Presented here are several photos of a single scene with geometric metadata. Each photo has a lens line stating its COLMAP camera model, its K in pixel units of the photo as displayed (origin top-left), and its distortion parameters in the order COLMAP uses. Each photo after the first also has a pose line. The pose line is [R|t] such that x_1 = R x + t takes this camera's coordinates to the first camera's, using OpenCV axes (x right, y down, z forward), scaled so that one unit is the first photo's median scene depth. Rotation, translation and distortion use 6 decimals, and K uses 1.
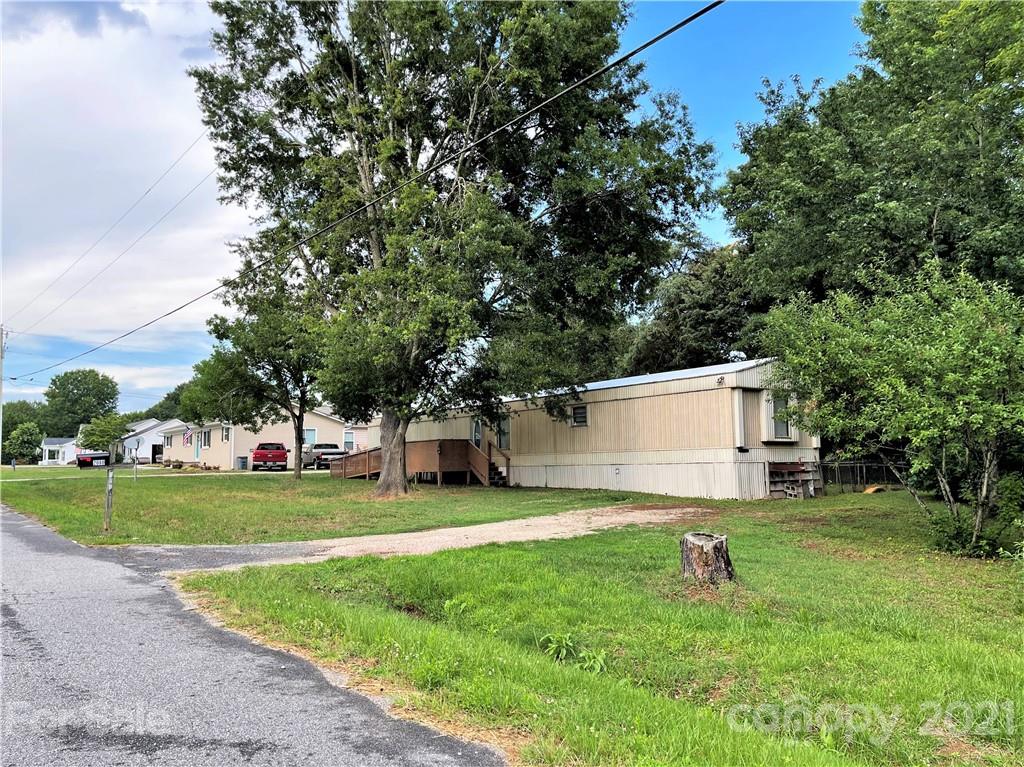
lens RADIAL K [[771.0, 0, 509.0], [0, 771.0, 386.1], [0, 0, 1]] dist [0.016482, -0.006593]
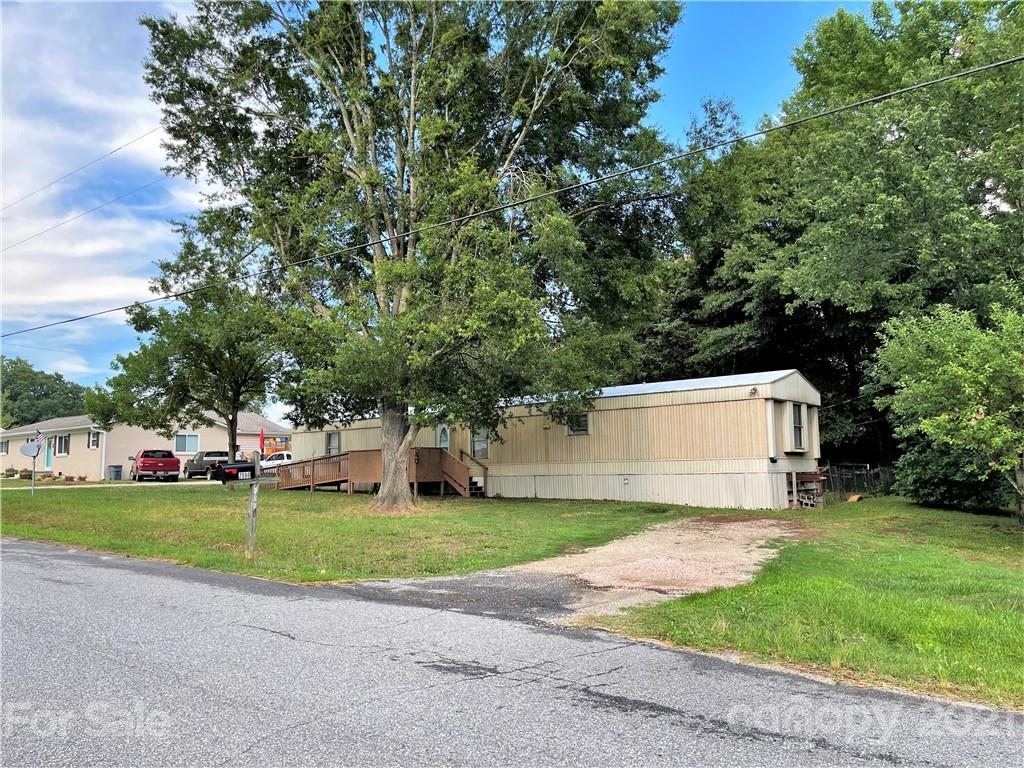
lens RADIAL K [[771.0, 0, 512.7], [0, 771.0, 381.3], [0, 0, 1]] dist [0.016482, -0.006593]
pose [[0.973447, 0.025851, 0.227449, -0.187892], [-0.022075, 0.999573, -0.019130, 0.004593], [-0.227847, 0.013601, 0.973602, 0.066883]]
